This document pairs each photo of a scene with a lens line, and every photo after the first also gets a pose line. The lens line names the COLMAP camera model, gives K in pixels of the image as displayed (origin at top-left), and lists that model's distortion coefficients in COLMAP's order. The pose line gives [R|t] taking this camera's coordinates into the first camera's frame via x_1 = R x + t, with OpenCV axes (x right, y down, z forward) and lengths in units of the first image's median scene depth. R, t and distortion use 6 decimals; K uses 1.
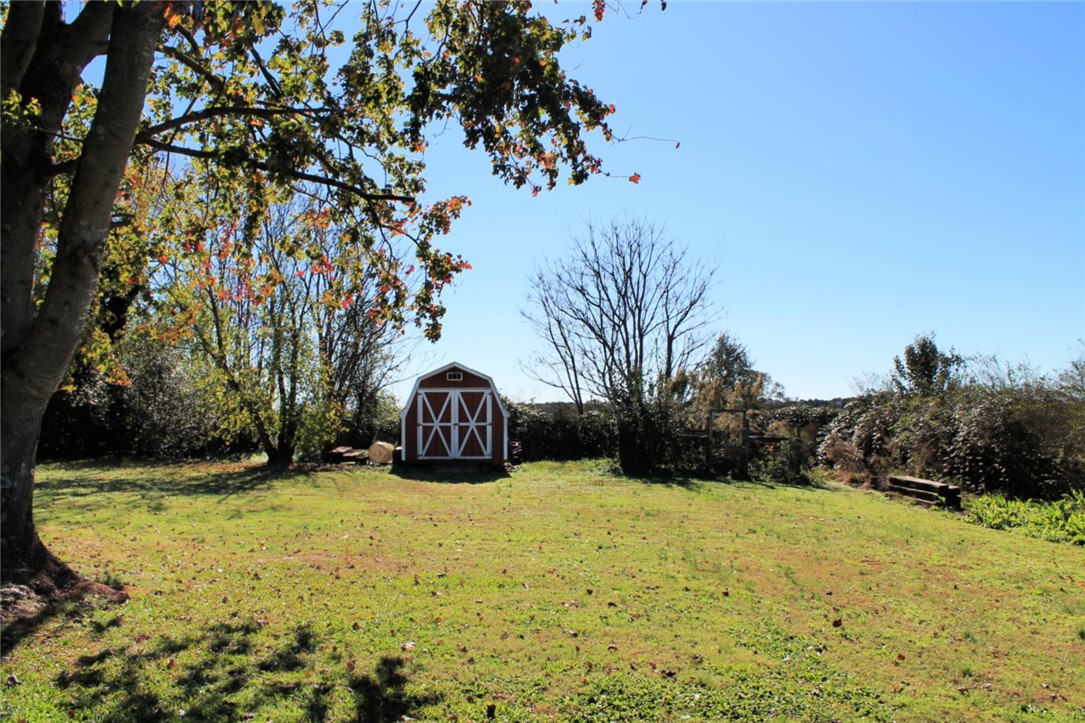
lens RADIAL K [[1023.1, 0, 541.5], [0, 1023.1, 364.4], [0, 0, 1]] dist [-0.083151, 0.000000]
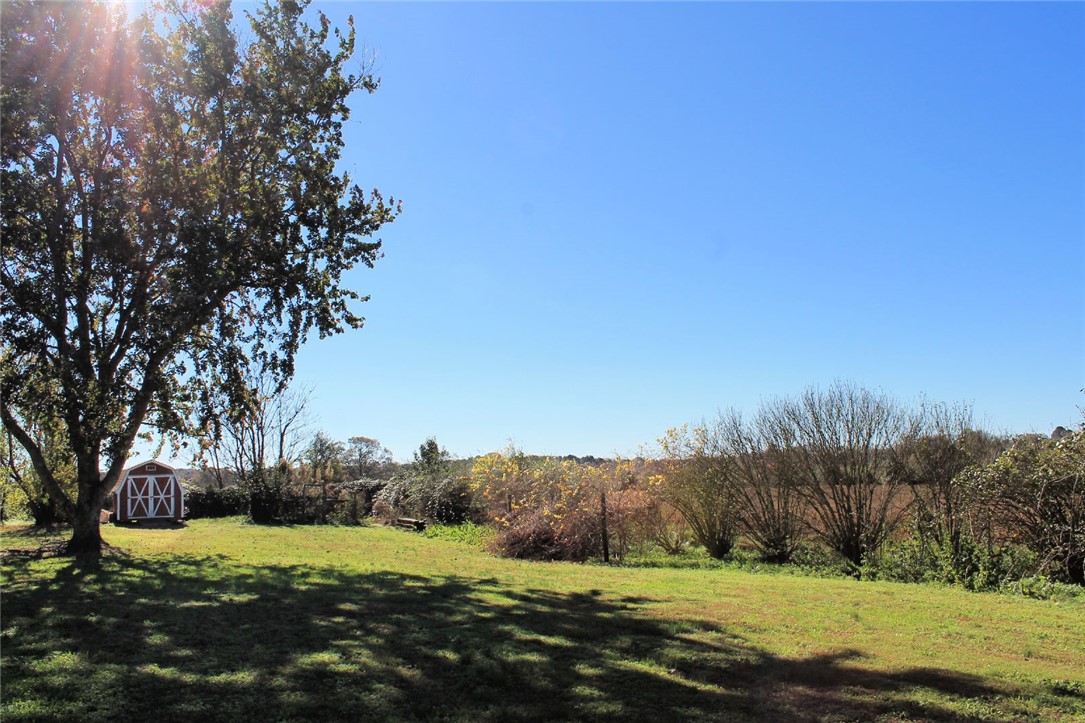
lens RADIAL K [[1023.1, 0, 536.6], [0, 1023.1, 364.3], [0, 0, 1]] dist [-0.083151, 0.000000]
pose [[0.933293, 0.013686, 0.358854, -0.090976], [0.008528, 0.998147, -0.060247, -0.052496], [-0.359014, 0.059289, 0.931447, -0.767187]]
